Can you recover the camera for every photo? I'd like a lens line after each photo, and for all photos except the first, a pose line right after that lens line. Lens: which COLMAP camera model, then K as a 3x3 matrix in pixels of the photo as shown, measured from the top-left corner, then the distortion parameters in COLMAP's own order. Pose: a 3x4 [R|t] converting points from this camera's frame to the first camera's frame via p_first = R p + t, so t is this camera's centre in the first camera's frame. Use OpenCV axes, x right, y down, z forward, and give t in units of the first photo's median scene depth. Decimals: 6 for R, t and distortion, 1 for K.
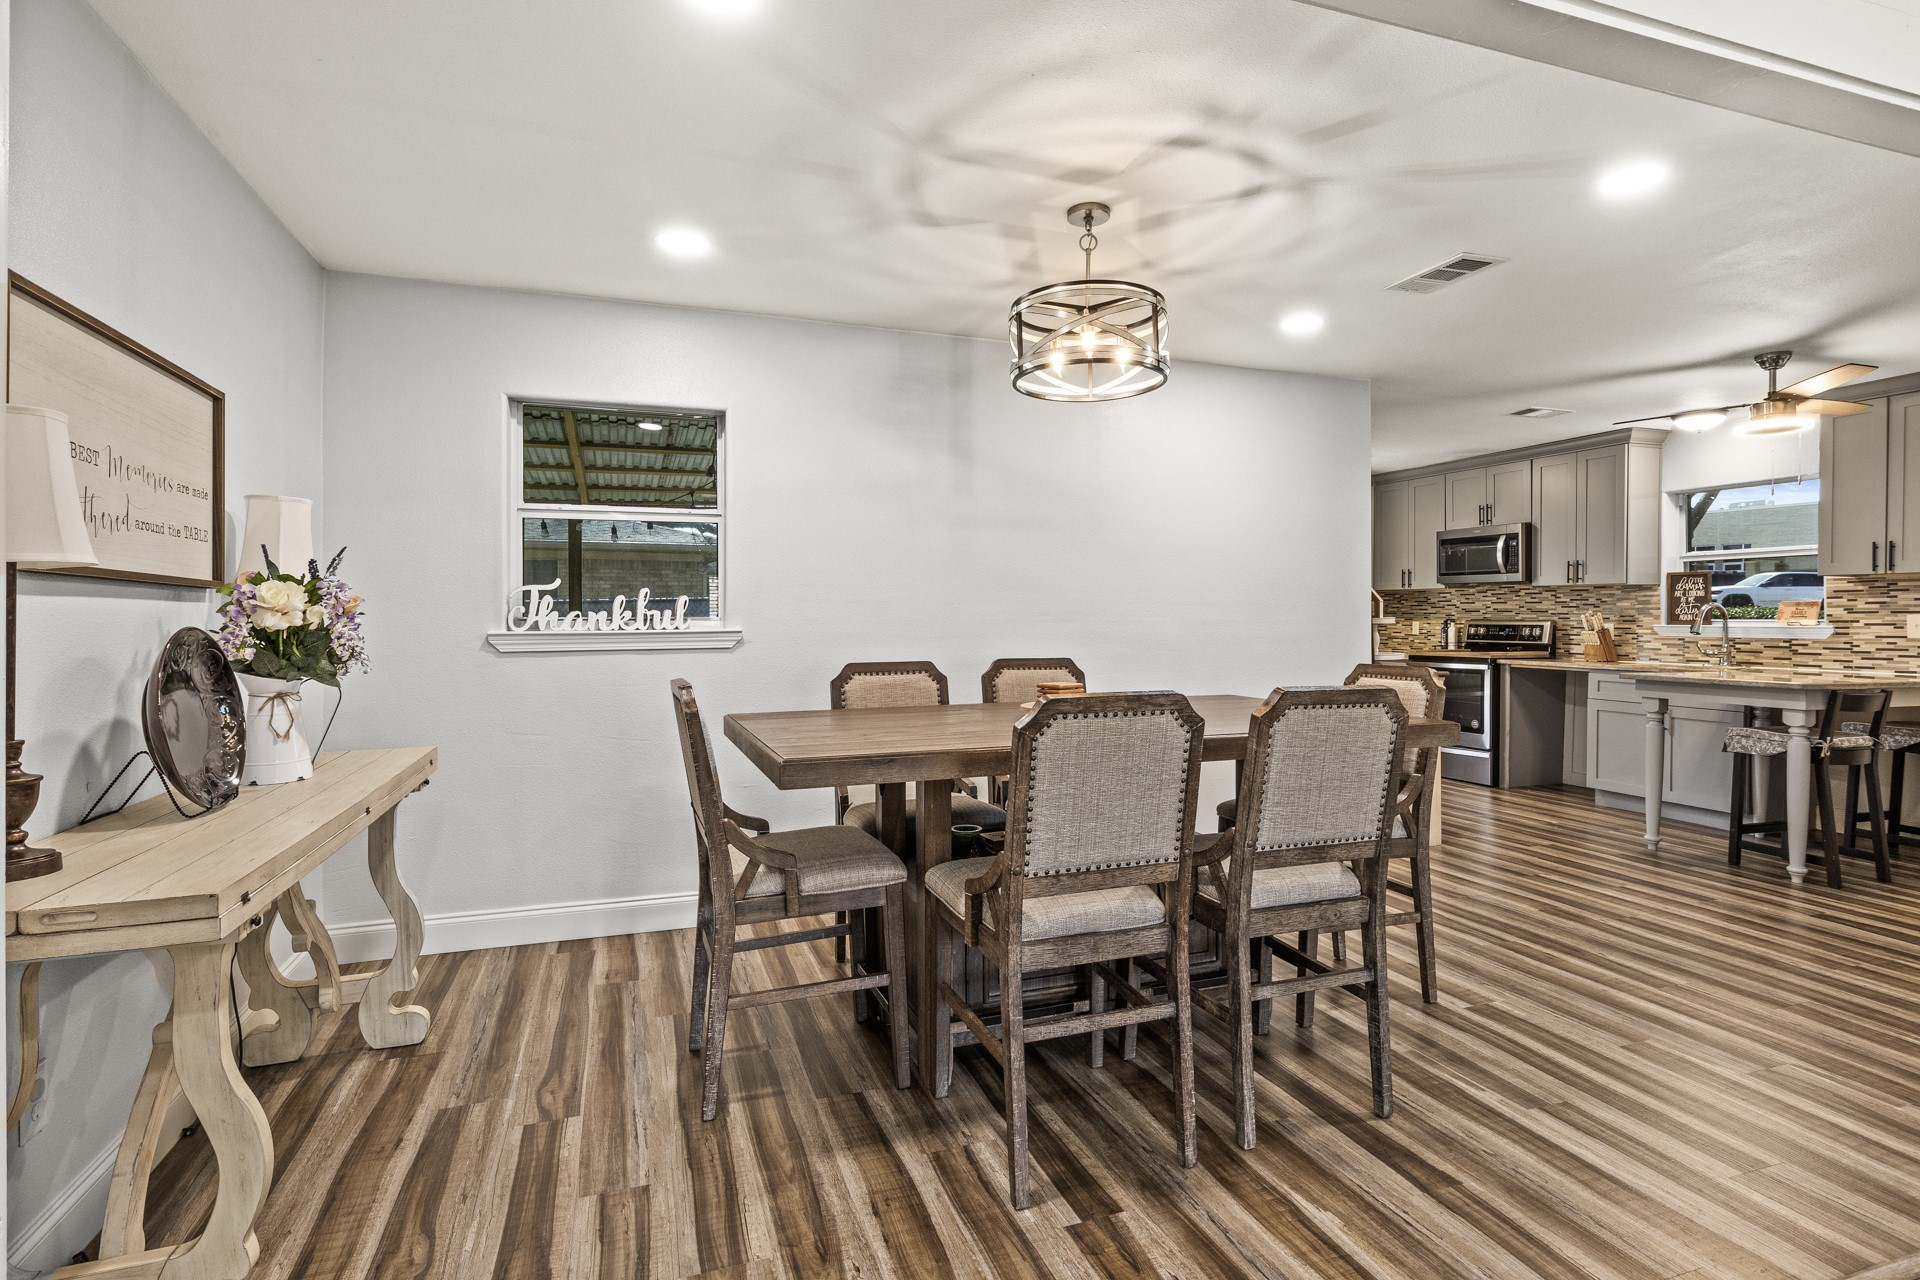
lens RADIAL K [[952.2, 0, 955.3], [0, 952.2, 633.6], [0, 0, 1]] dist [0.000461, -0.000326]
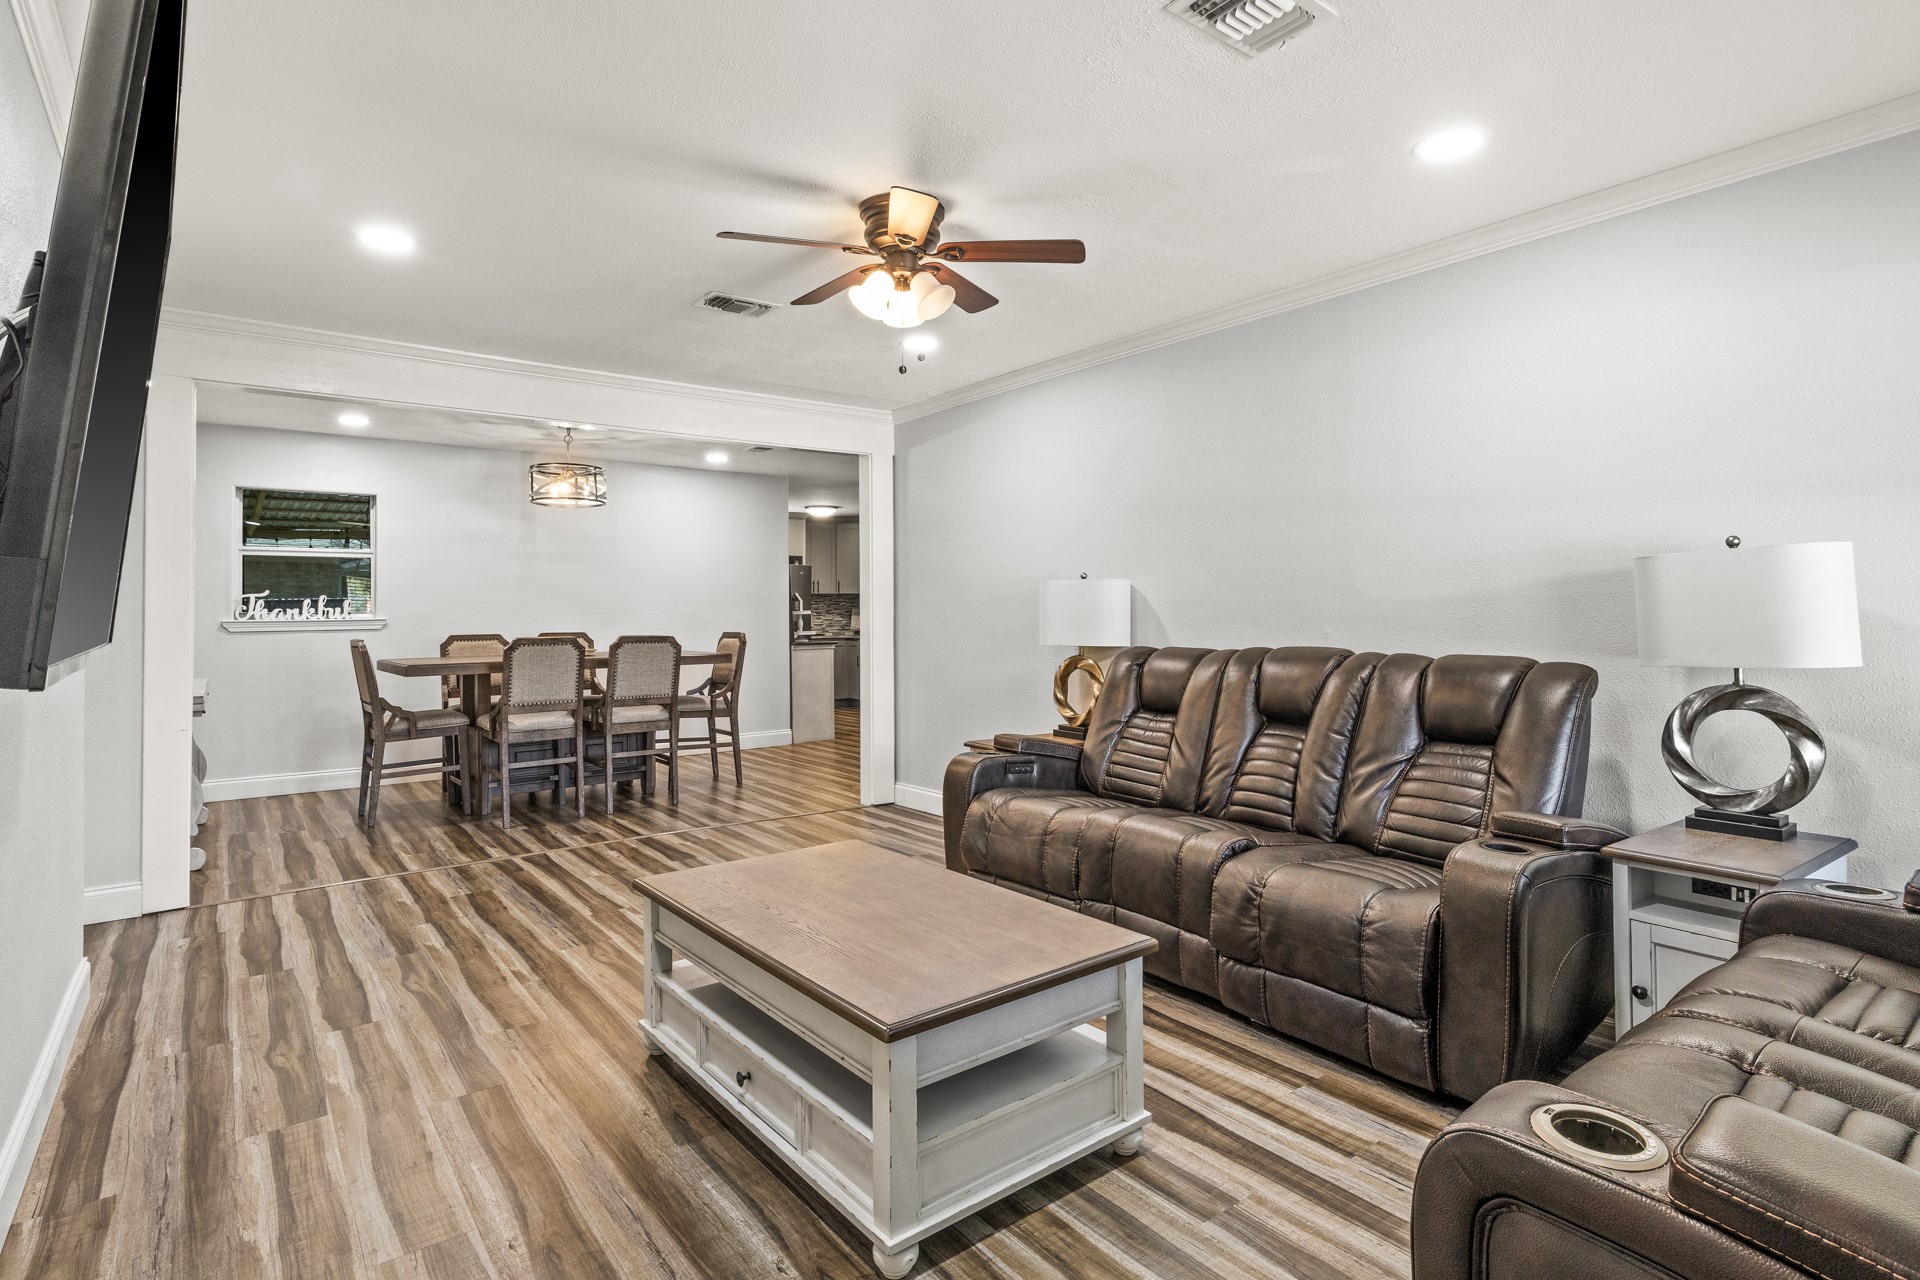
lens RADIAL K [[952.2, 0, 944.7], [0, 952.2, 609.9], [0, 0, 1]] dist [0.000461, -0.000326]
pose [[0.950595, -0.005081, 0.310391, 0.232434], [0.012119, 0.999711, -0.020752, 0.031824], [-0.310196, 0.023488, 0.950382, -1.097868]]
